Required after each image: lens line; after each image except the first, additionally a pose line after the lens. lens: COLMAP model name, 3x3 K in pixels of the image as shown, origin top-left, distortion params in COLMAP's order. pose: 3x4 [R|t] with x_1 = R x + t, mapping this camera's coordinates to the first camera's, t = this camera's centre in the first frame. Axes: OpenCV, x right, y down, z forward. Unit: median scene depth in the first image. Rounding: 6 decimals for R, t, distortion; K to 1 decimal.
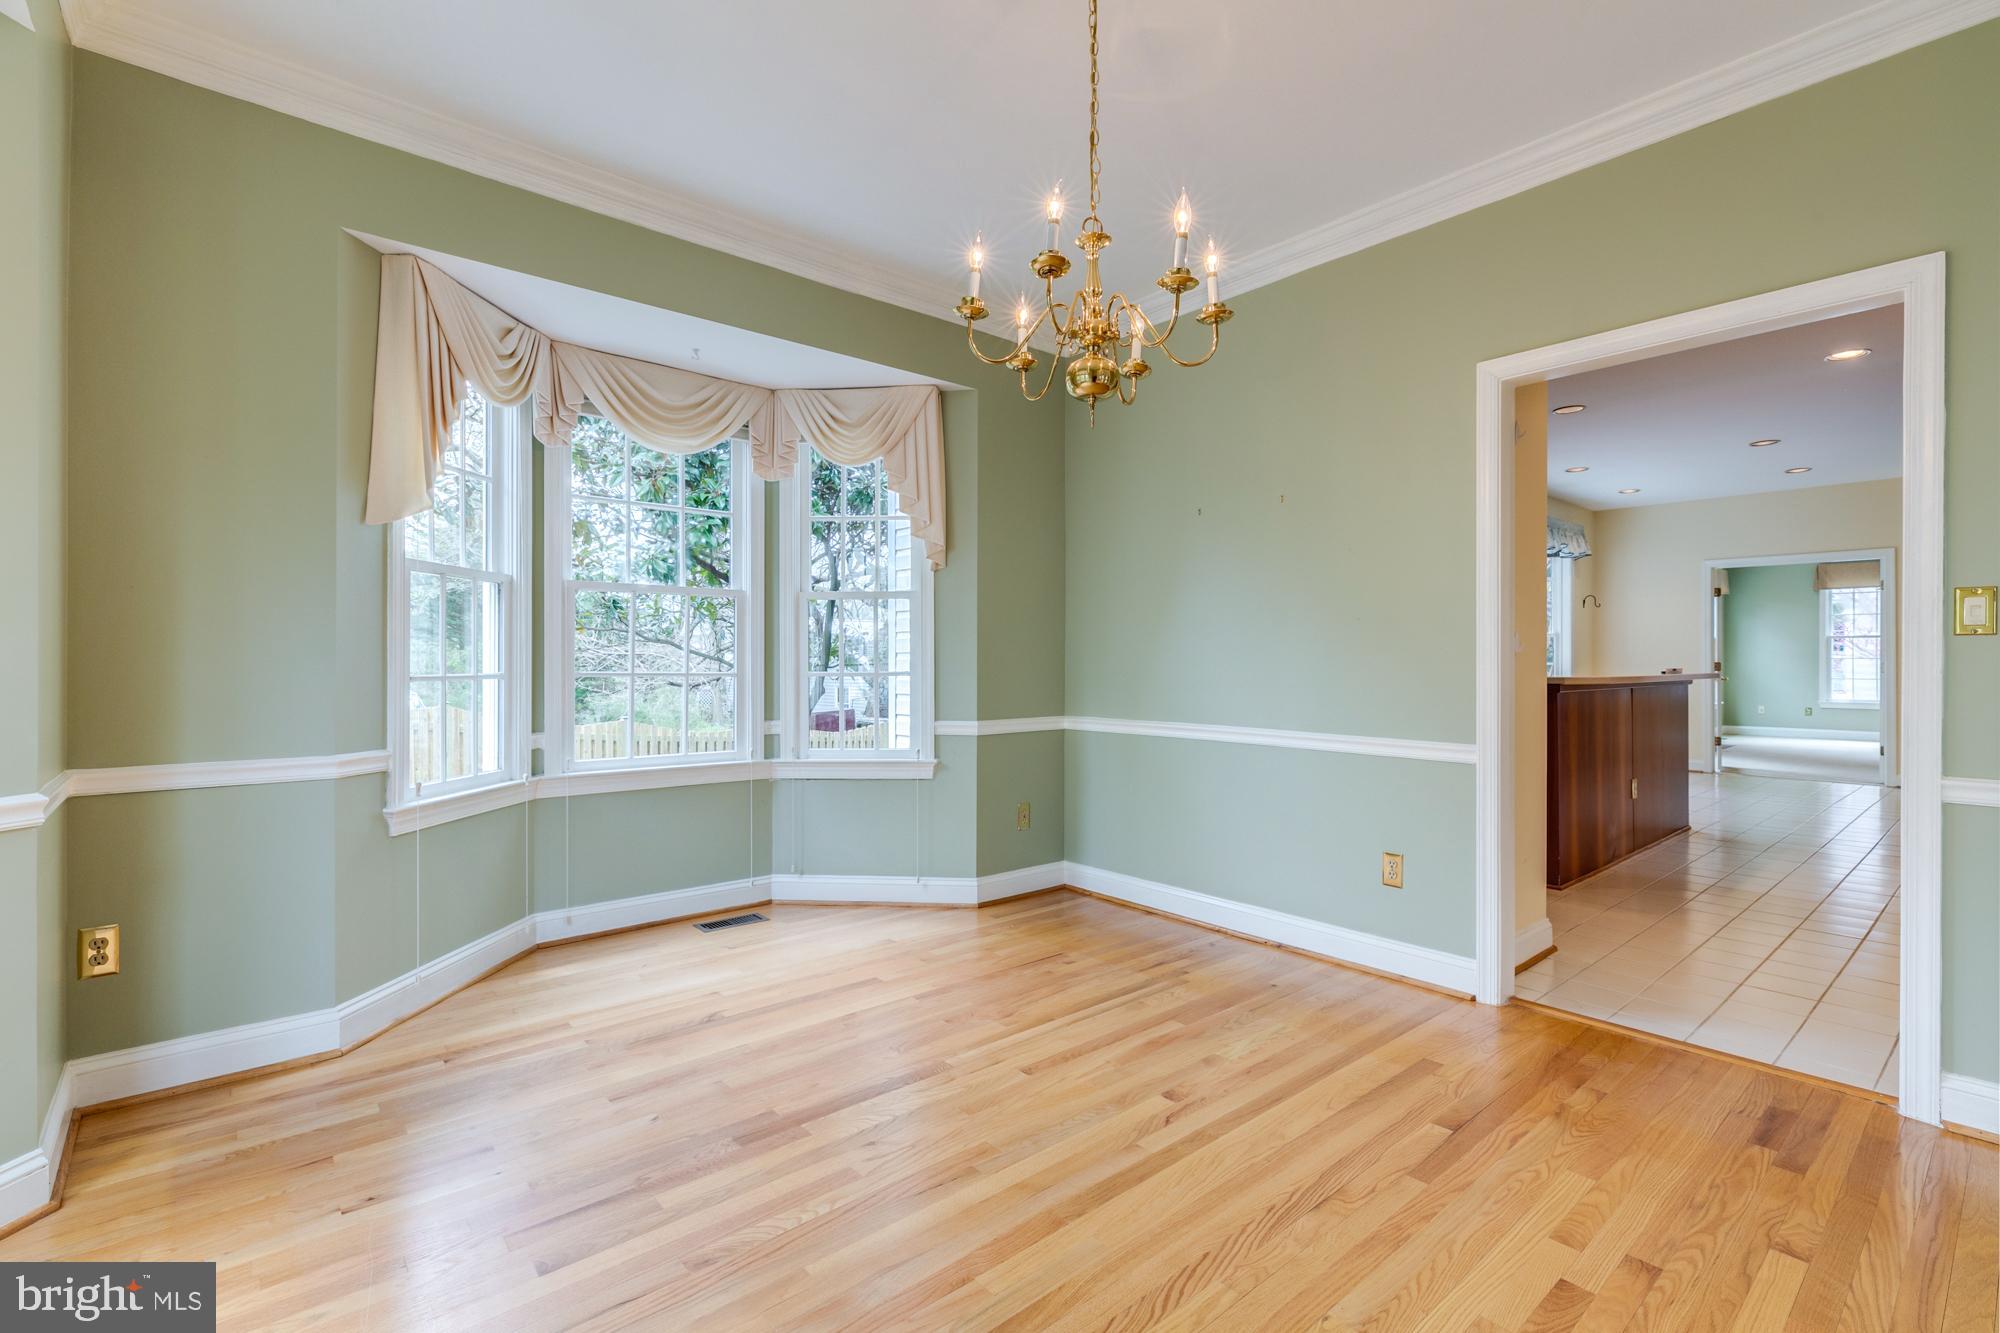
lens RADIAL K [[908.1, 0, 990.9], [0, 908.1, 652.6], [0, 0, 1]] dist [0.003442, -0.002759]
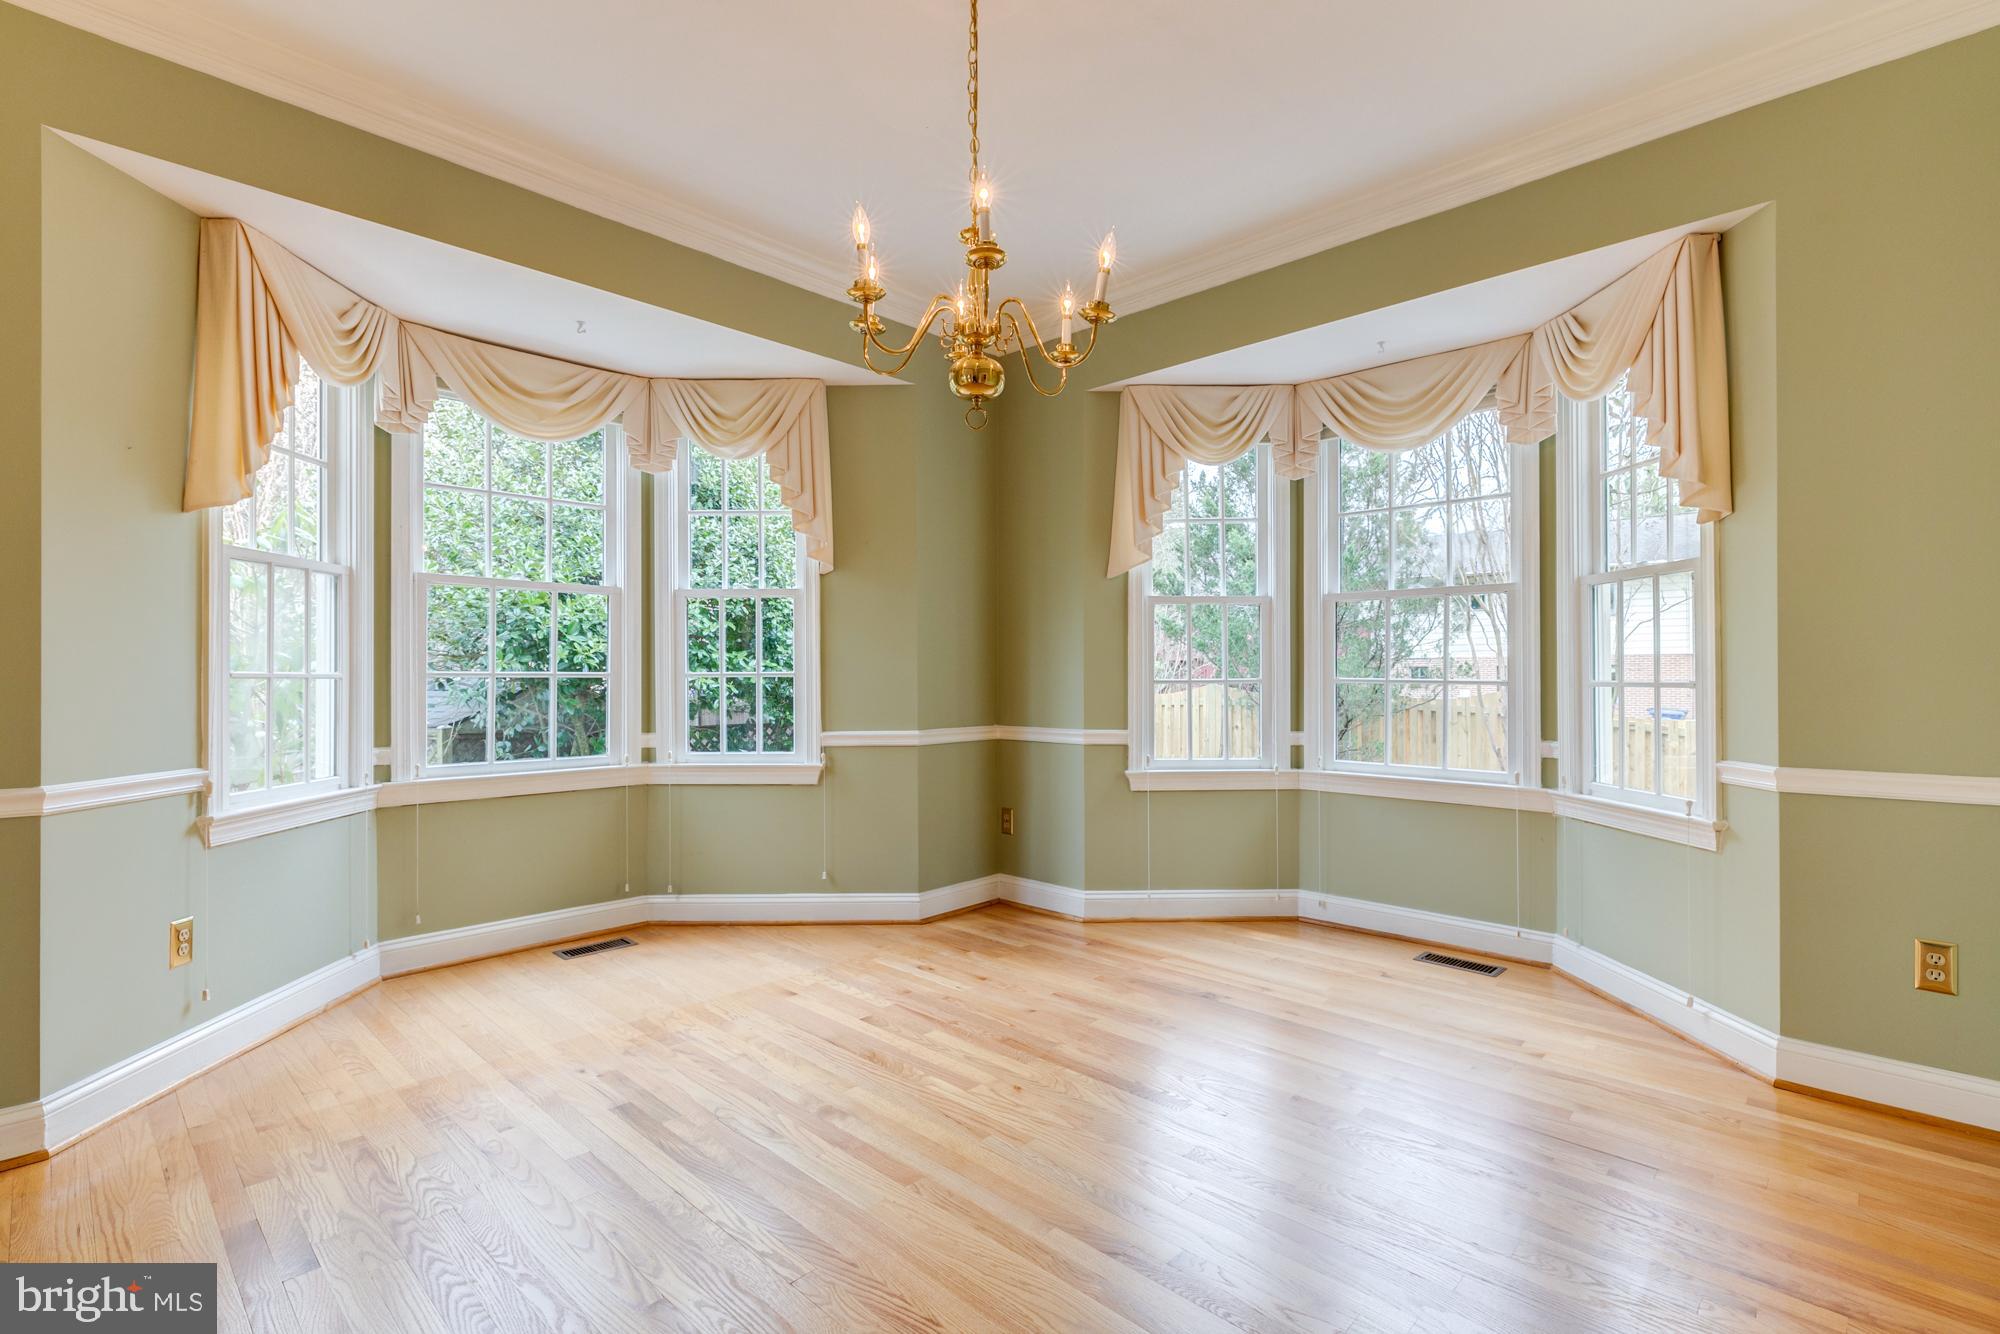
lens RADIAL K [[908.1, 0, 1004.5], [0, 908.1, 666.1], [0, 0, 1]] dist [0.003442, -0.002759]
pose [[0.103093, -0.007429, -0.994644, 0.516470], [0.013752, 0.999887, -0.006043, 0.007019], [0.994577, -0.013055, 0.103184, 0.444982]]
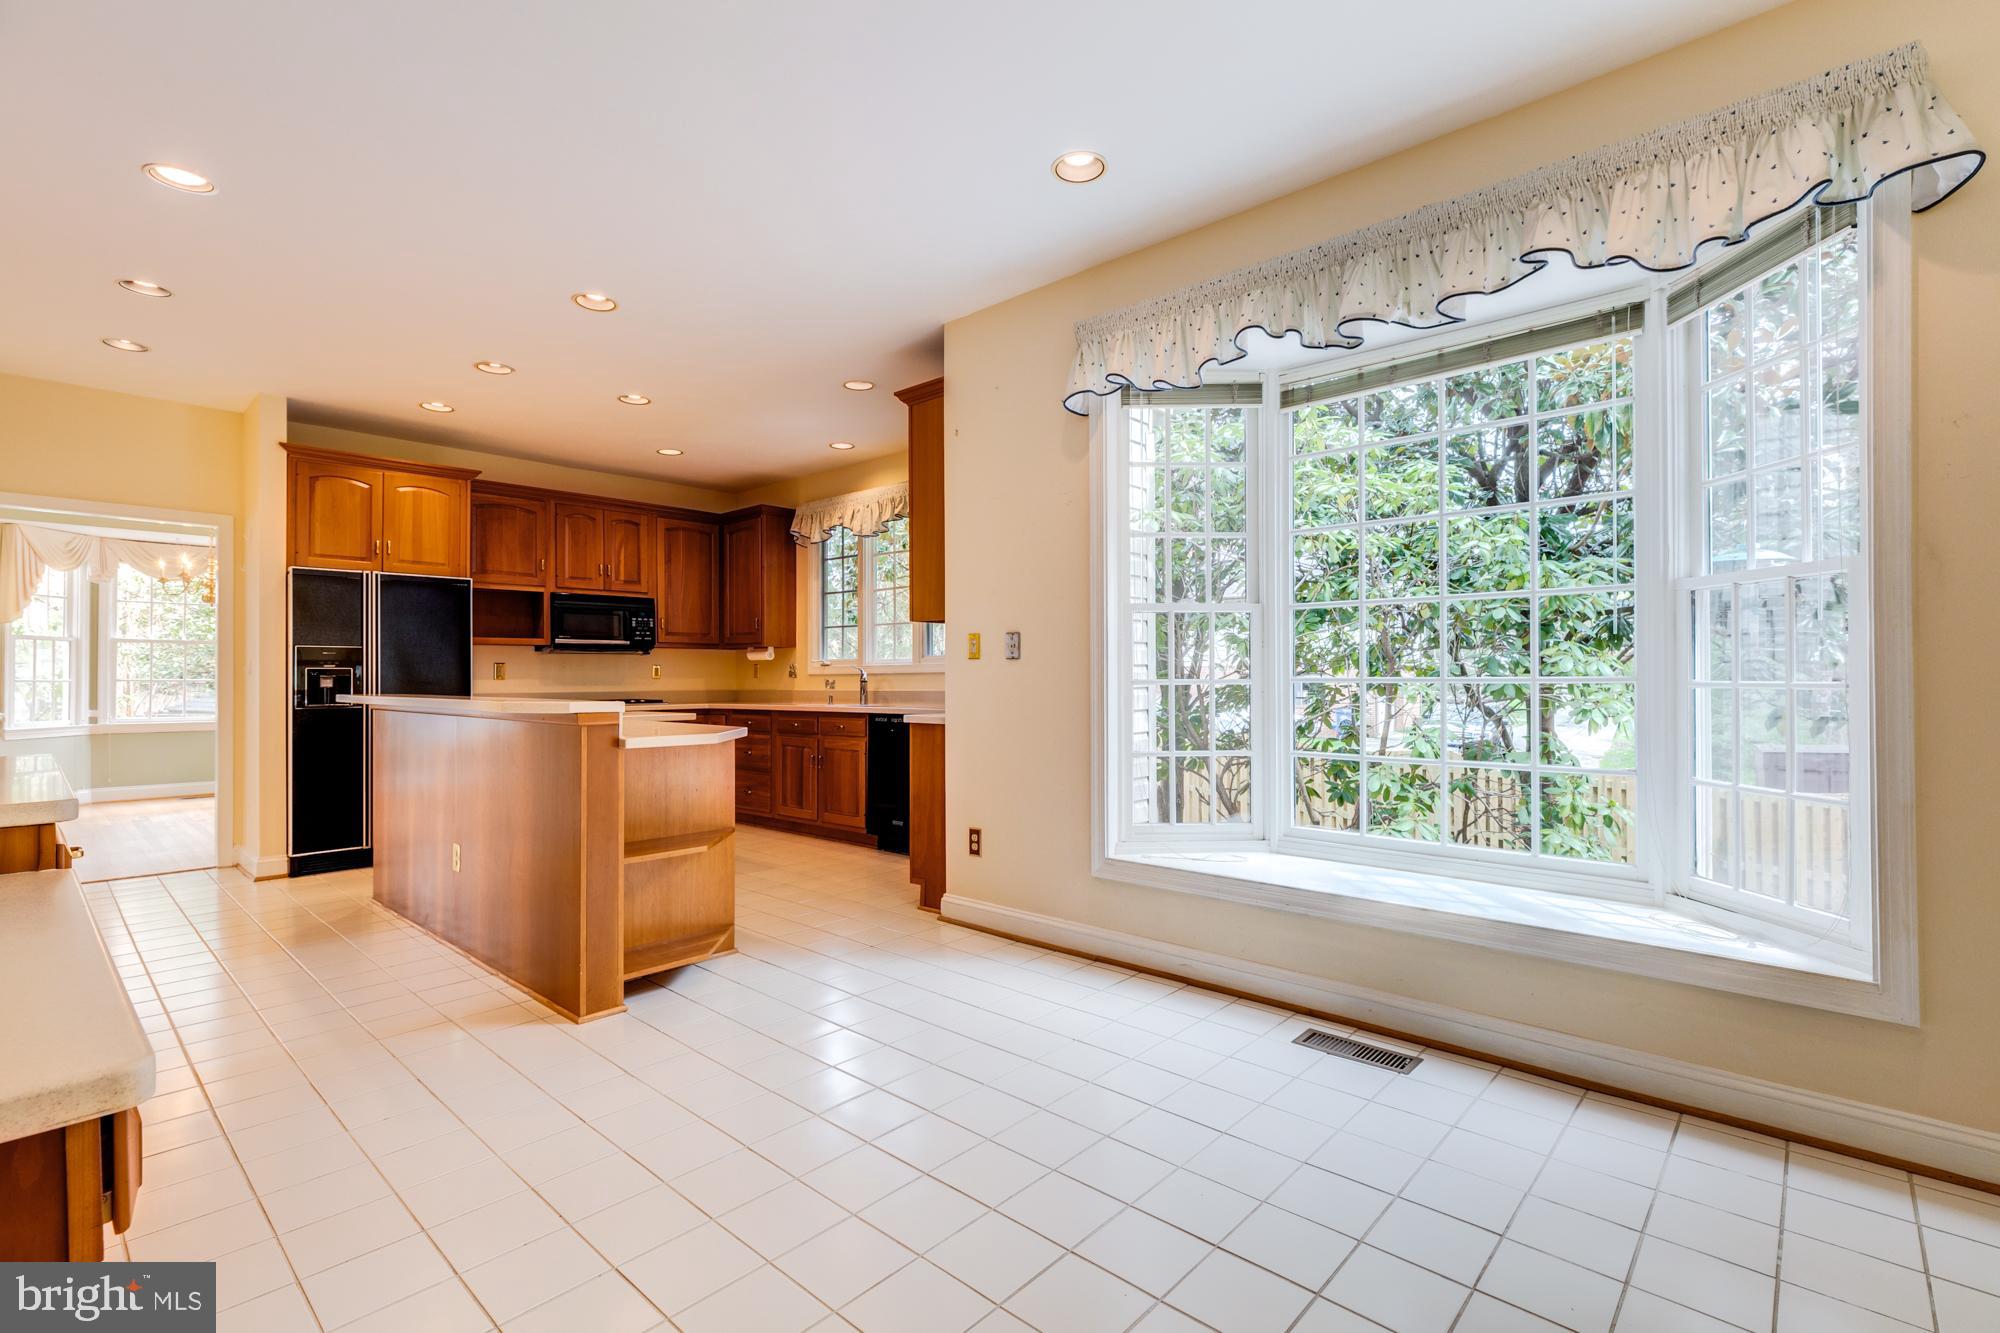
lens RADIAL K [[908.1, 0, 1012.4], [0, 908.1, 674.7], [0, 0, 1]] dist [0.003442, -0.002759]
pose [[0.120118, -0.010113, -0.992708, 1.664132], [0.004196, 0.999944, -0.009679, 0.015615], [0.992751, -0.003003, 0.120153, 1.537318]]
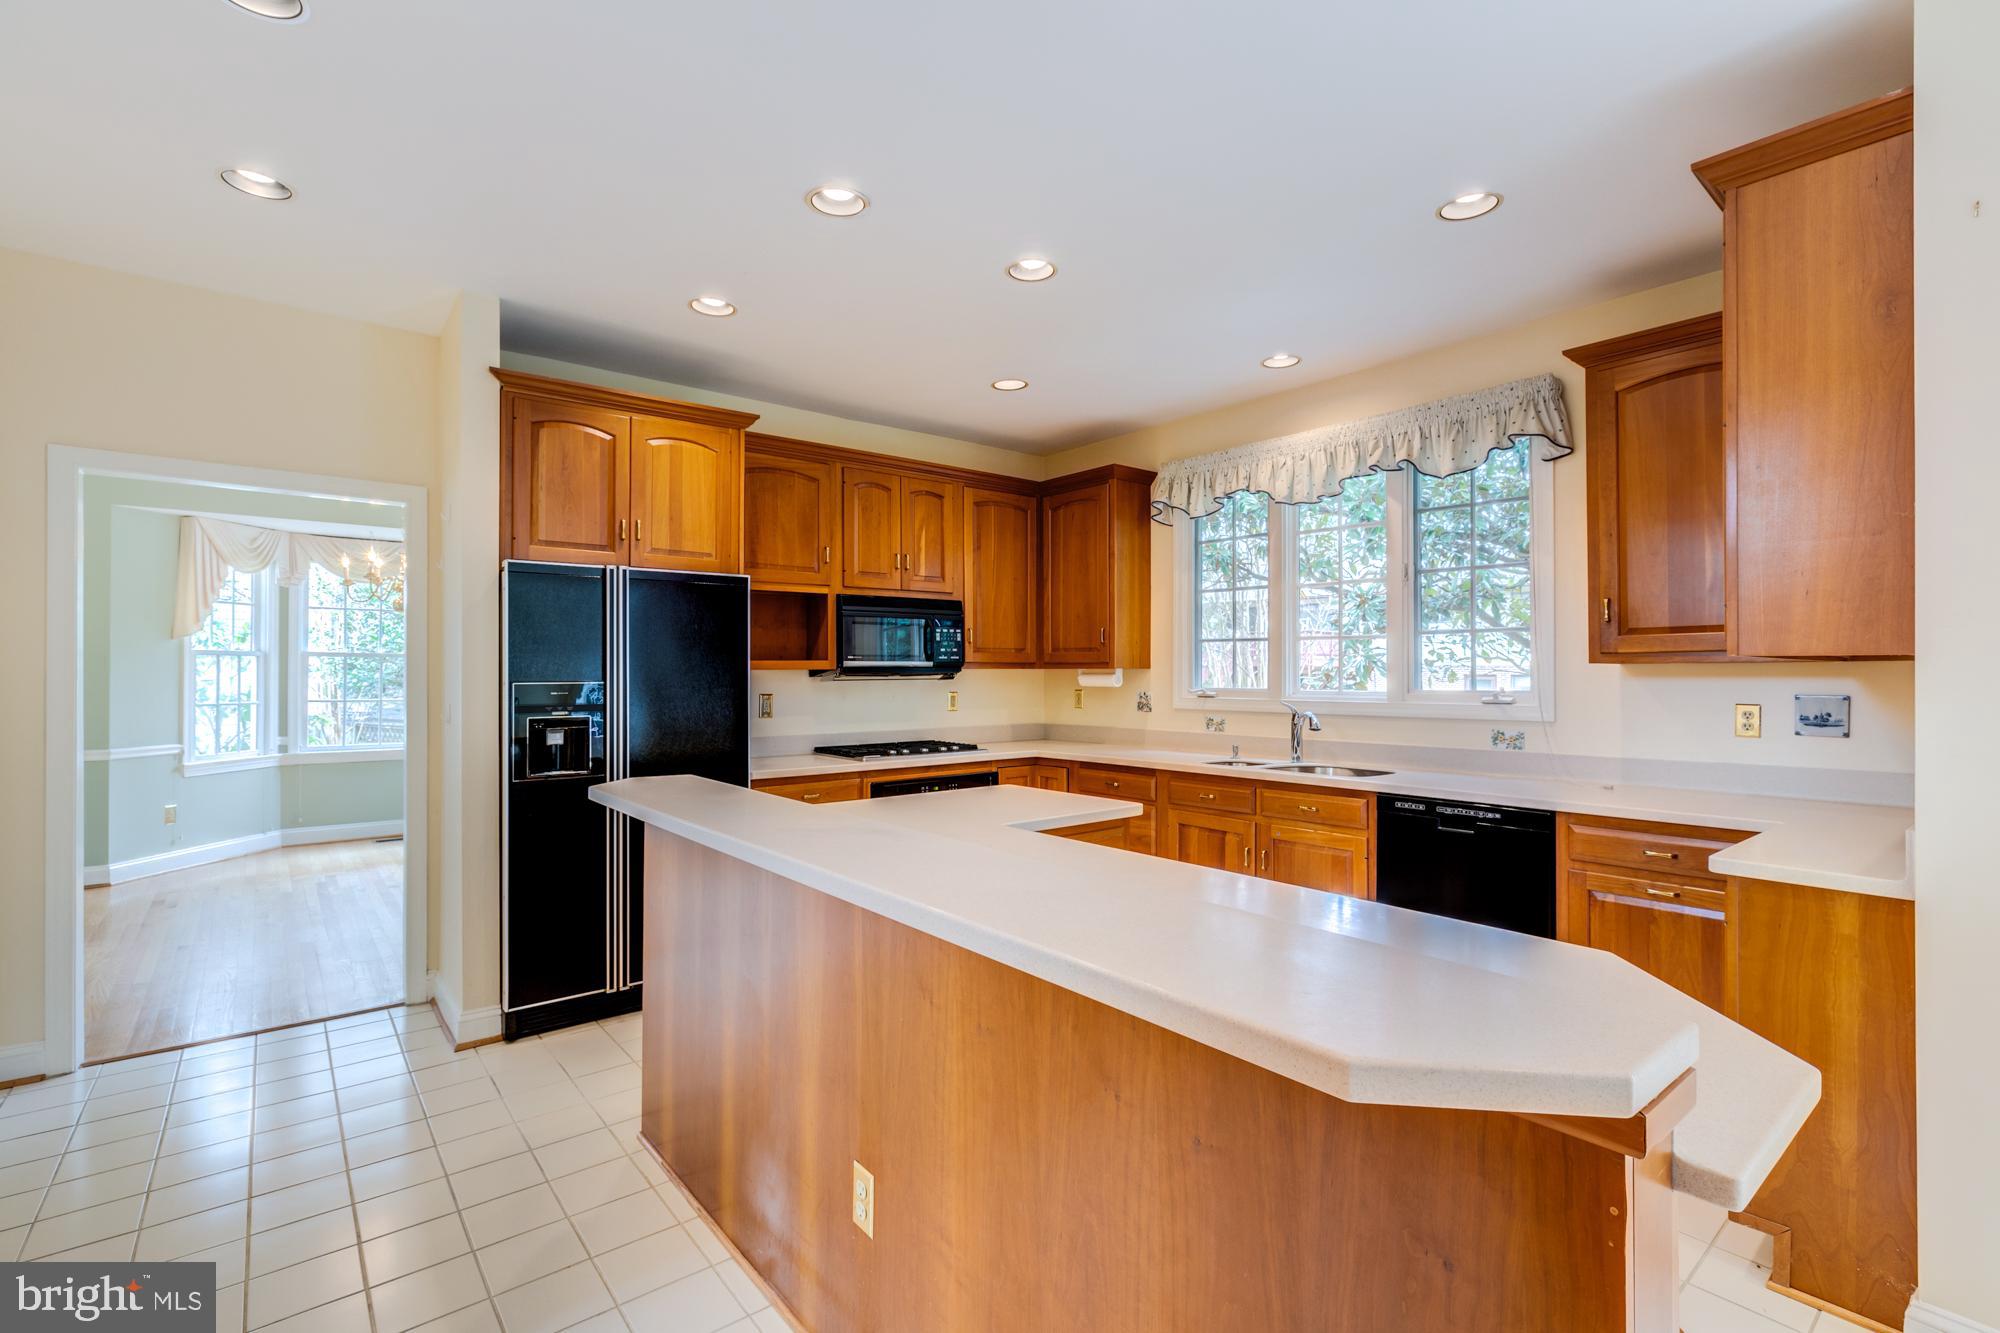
lens RADIAL K [[908.1, 0, 1012.0], [0, 908.1, 670.6], [0, 0, 1]] dist [0.003442, -0.002759]
pose [[-0.025197, -0.006262, -0.999663, 1.183627], [-0.000027, 0.999980, -0.006263, -0.036816], [0.999683, -0.000130, -0.025197, 1.226439]]
